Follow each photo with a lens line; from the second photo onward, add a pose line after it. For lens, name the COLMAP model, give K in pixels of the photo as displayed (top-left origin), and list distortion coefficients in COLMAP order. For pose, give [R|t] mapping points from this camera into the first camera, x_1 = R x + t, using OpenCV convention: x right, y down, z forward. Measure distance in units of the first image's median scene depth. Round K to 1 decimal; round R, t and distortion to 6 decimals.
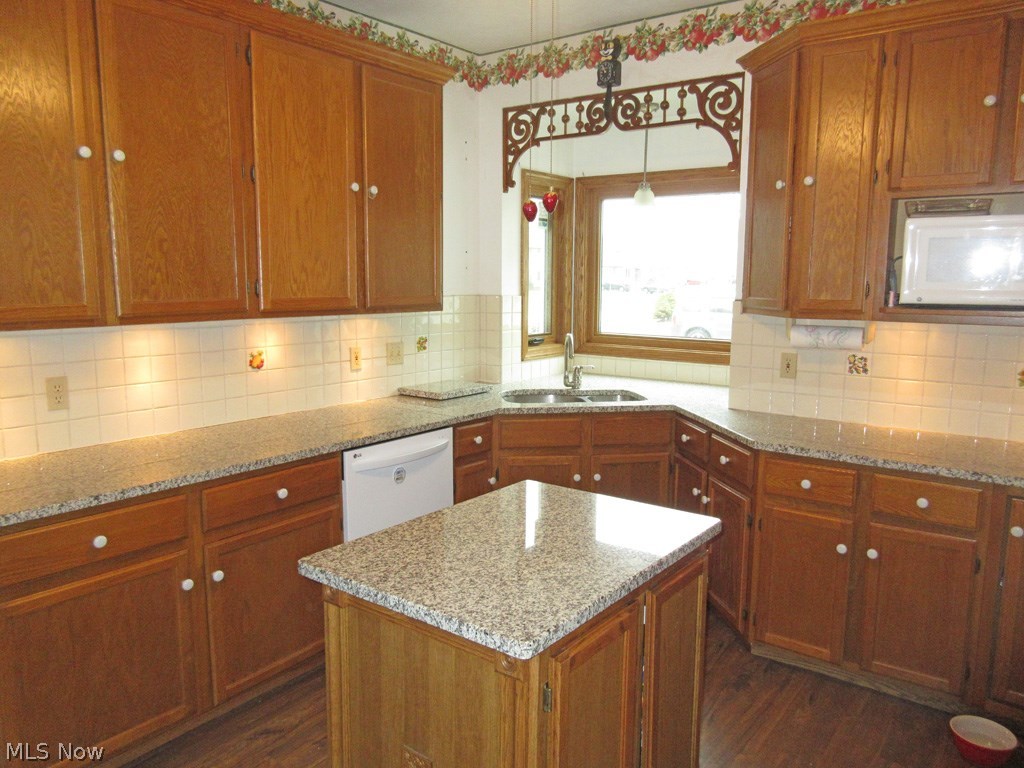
lens RADIAL K [[762.8, 0, 514.5], [0, 762.8, 384.6], [0, 0, 1]] dist [0.001979, 0.004280]
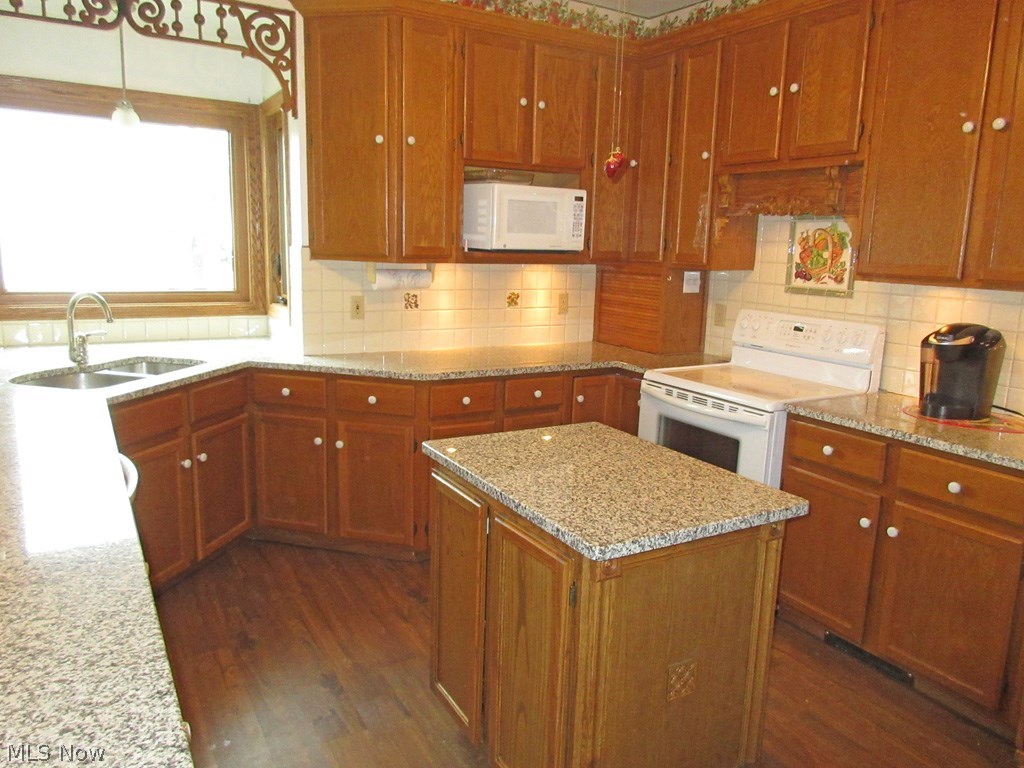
lens RADIAL K [[762.8, 0, 515.6], [0, 762.8, 382.9], [0, 0, 1]] dist [0.001979, 0.004280]
pose [[0.380307, -0.168309, 0.909417, -0.564051], [0.101286, 0.984967, 0.139934, -0.048530], [-0.919297, 0.038894, 0.391637, 0.374198]]
